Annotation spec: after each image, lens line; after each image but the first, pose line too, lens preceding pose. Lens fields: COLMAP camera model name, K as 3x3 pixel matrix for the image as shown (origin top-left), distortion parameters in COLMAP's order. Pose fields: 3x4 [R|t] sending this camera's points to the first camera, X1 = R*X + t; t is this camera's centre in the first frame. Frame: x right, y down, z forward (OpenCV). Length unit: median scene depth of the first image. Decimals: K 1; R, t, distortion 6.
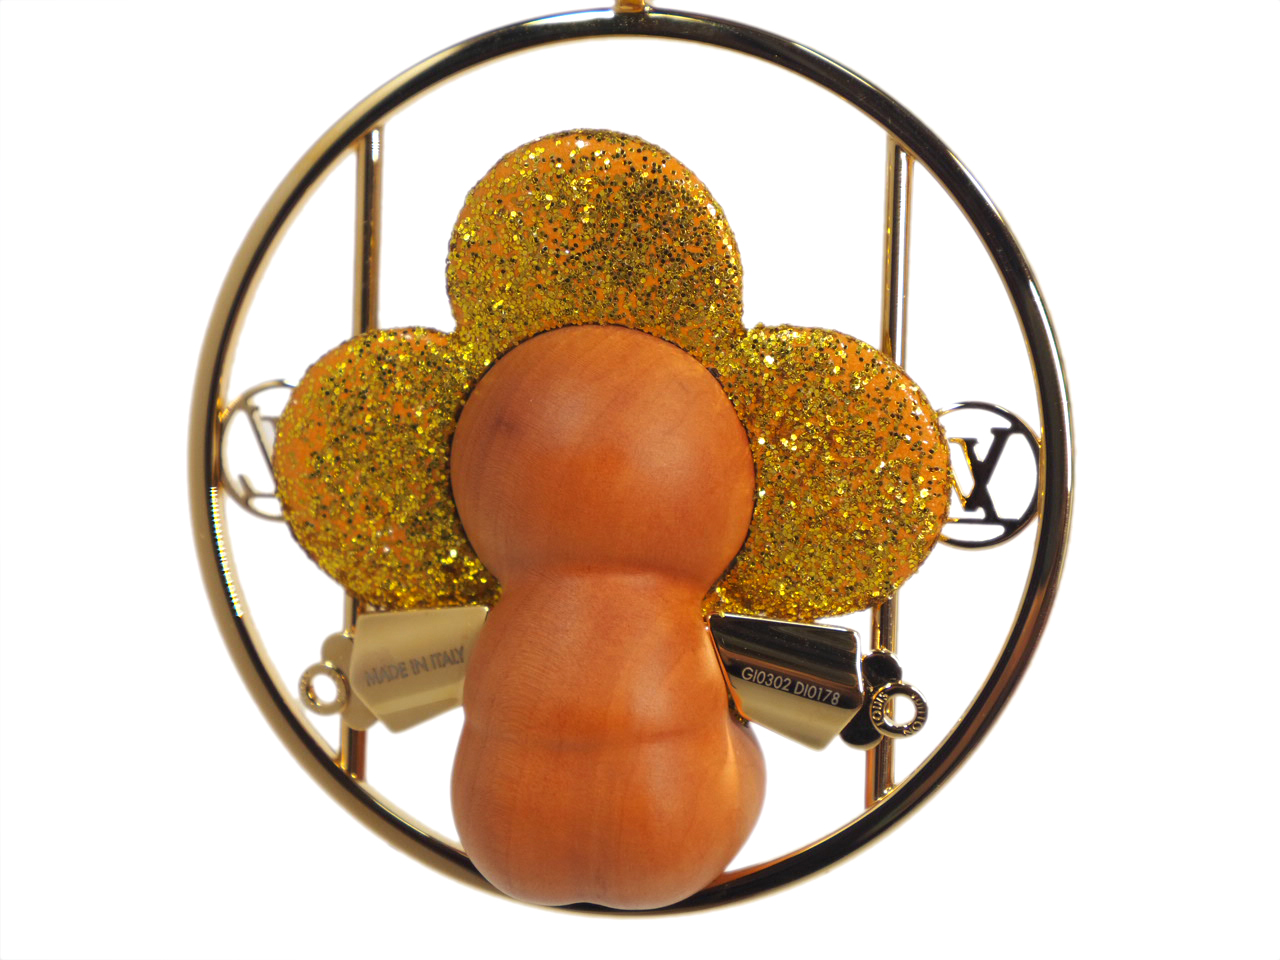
lens RADIAL K [[4065.9, 0, 632.6], [0, 4065.9, 480.6], [0, 0, 1]] dist [-0.049861, 0.000000]
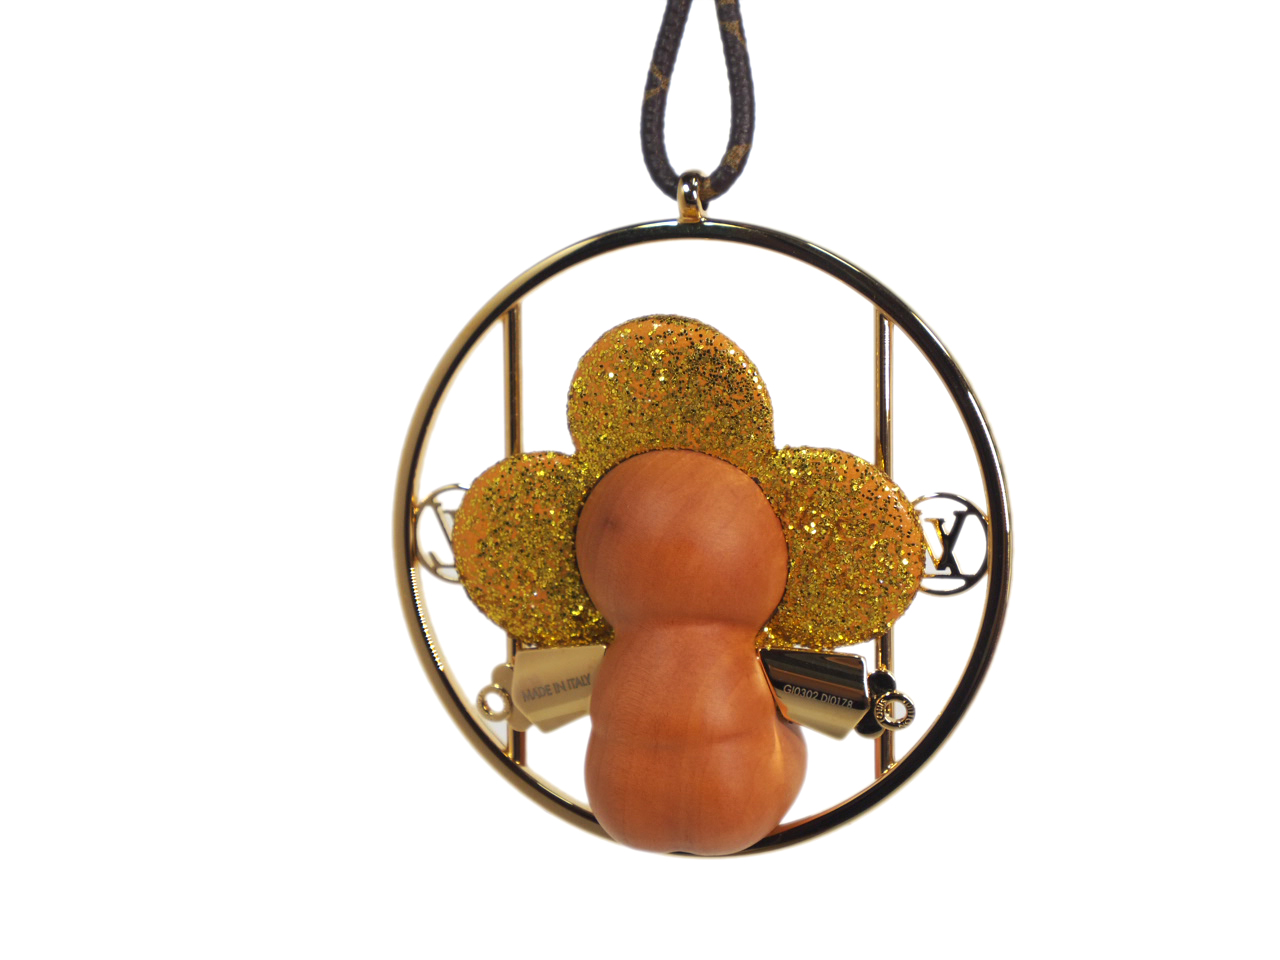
lens RADIAL K [[4065.9, 0, 639.7], [0, 4065.9, 474.4], [0, 0, 1]] dist [-0.049861, 0.000000]
pose [[0.997770, -0.033541, -0.057709, 0.061137], [0.036546, 0.997987, 0.051835, -0.103170], [0.055854, -0.053829, 0.996987, -0.420103]]
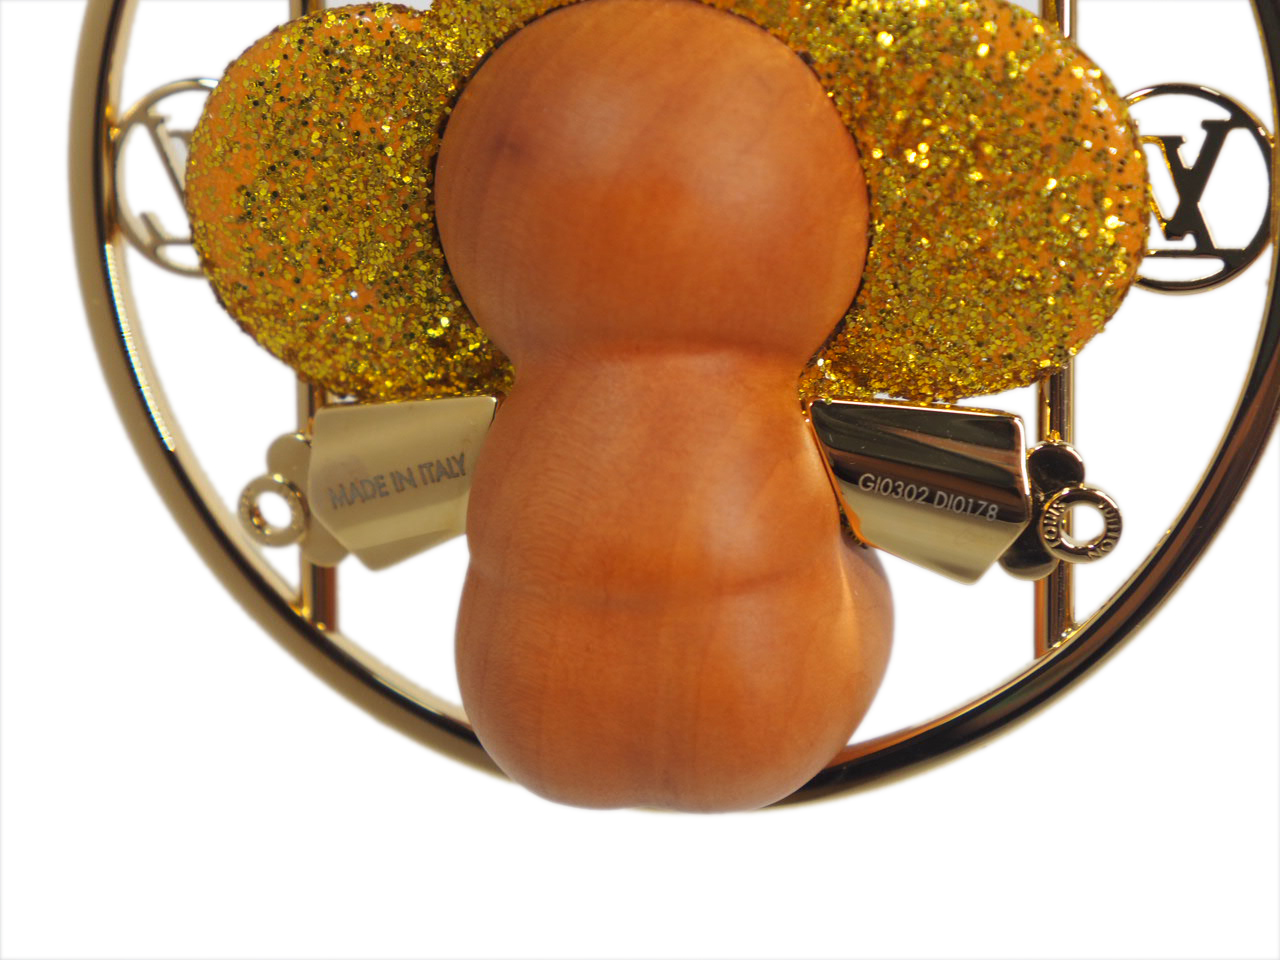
lens RADIAL K [[4065.9, 0, 651.5], [0, 4065.9, 484.2], [0, 0, 1]] dist [-0.049861, 0.000000]
pose [[0.999279, -0.037821, -0.003252, -0.006844], [0.037937, 0.991943, 0.120871, -0.038986], [-0.001346, -0.120907, 0.992663, 0.296553]]
